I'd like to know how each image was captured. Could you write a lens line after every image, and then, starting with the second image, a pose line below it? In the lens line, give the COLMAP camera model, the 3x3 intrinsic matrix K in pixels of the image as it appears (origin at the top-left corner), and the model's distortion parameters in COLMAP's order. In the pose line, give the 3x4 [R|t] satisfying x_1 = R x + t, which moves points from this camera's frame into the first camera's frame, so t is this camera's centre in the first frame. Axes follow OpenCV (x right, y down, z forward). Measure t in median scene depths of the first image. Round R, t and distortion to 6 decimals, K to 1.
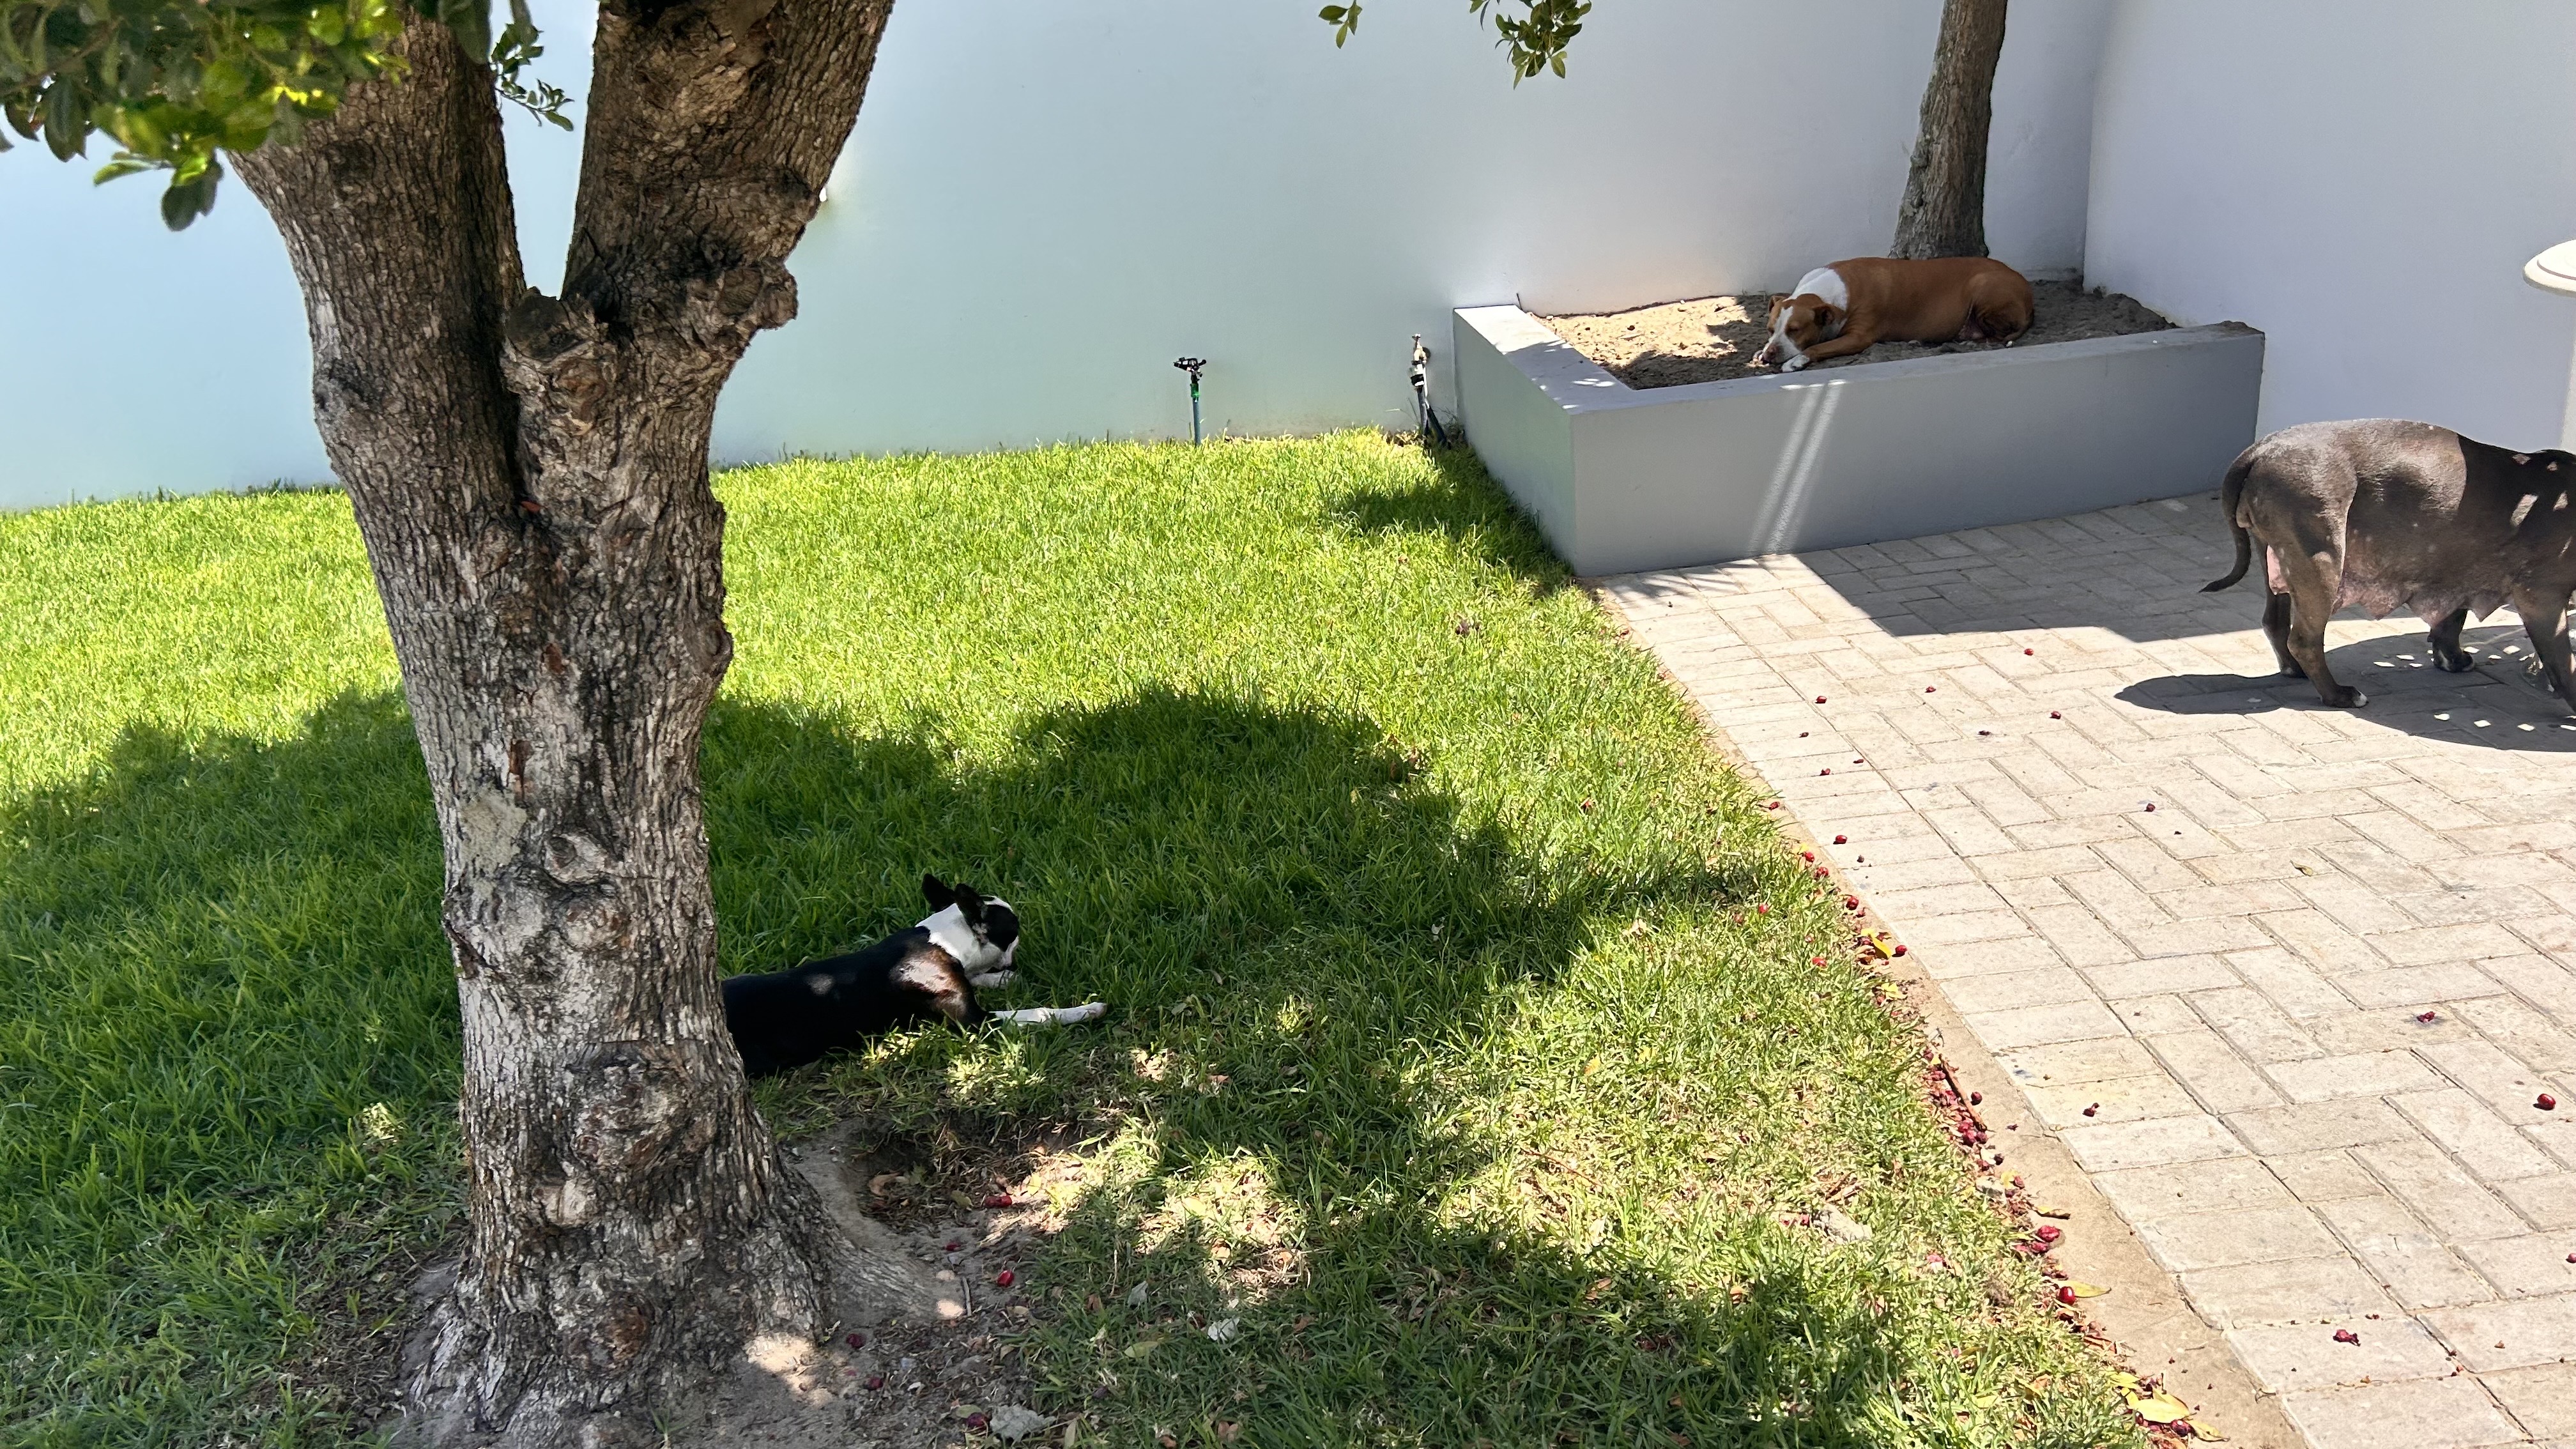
lens RADIAL K [[1946.3, 0, 1281.7], [0, 1946.3, 719.9], [0, 0, 1]] dist [0.008540, -0.005878]
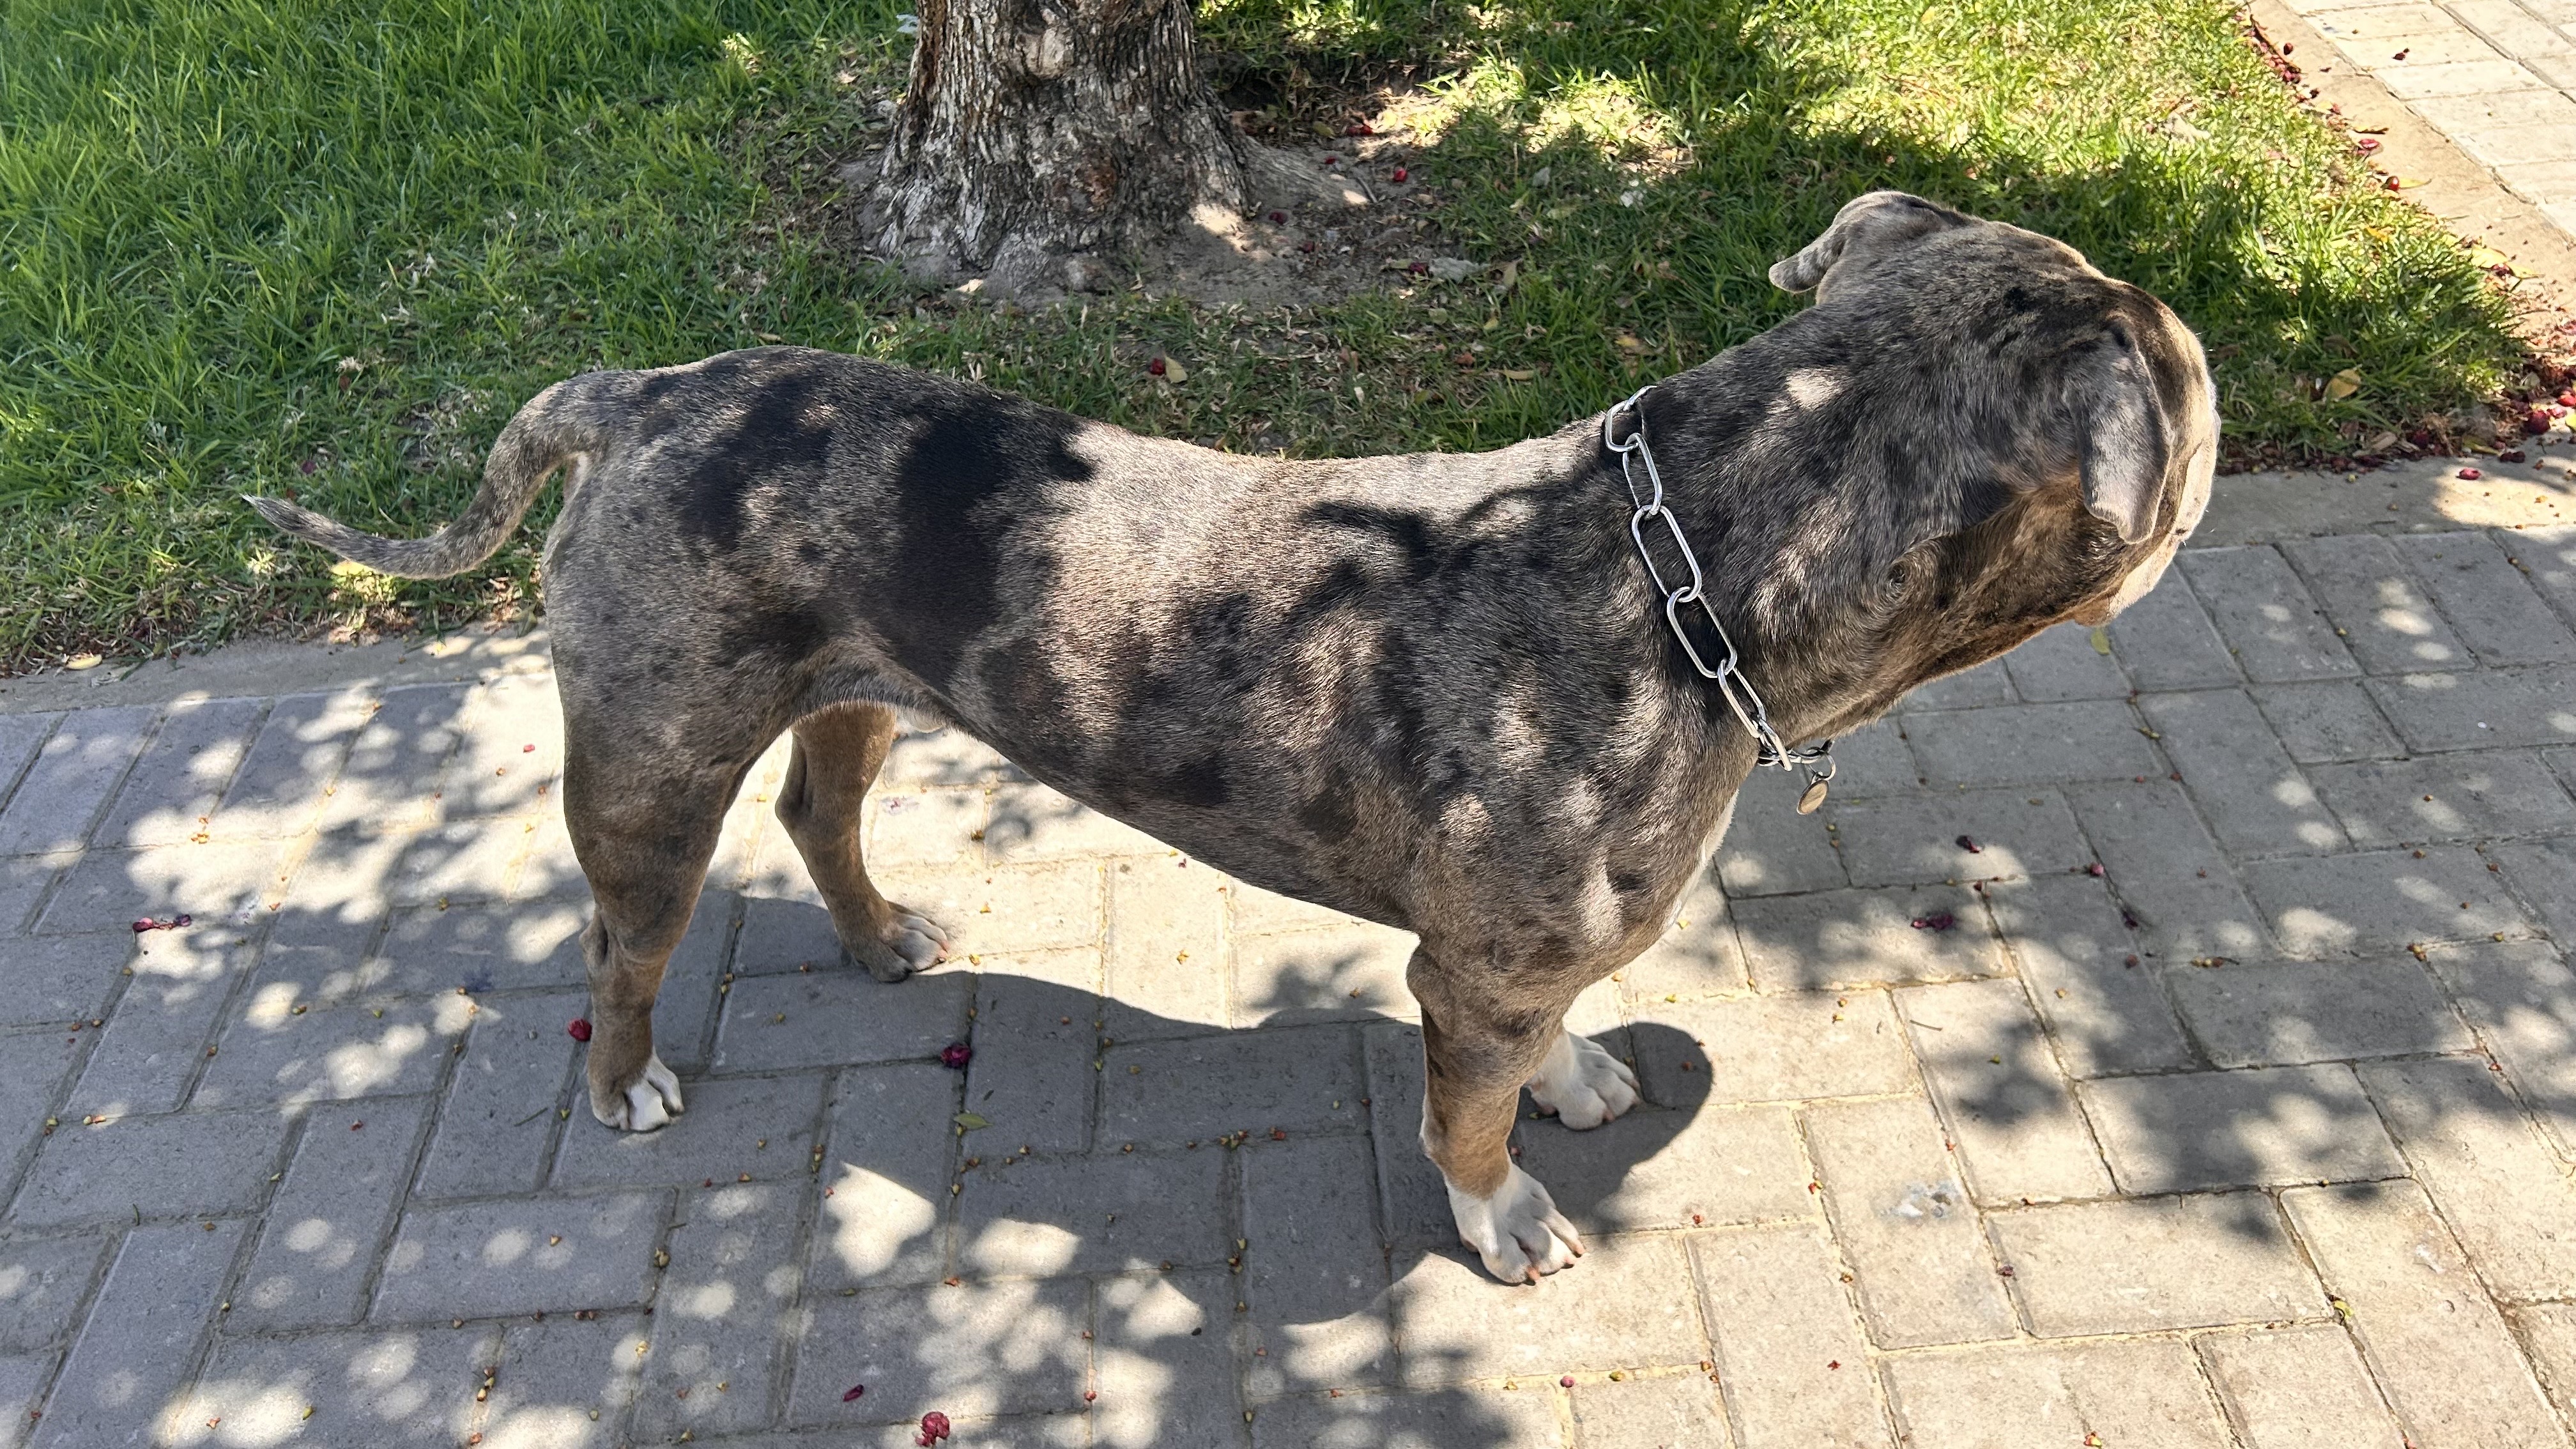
lens RADIAL K [[1946.3, 0, 1294.1], [0, 1946.3, 731.5], [0, 0, 1]] dist [0.008540, -0.005878]
pose [[0.999096, 0.019035, 0.038007, -0.247426], [-0.031873, 0.927064, 0.373545, 0.177712], [-0.028125, -0.374419, 0.926833, -0.129064]]
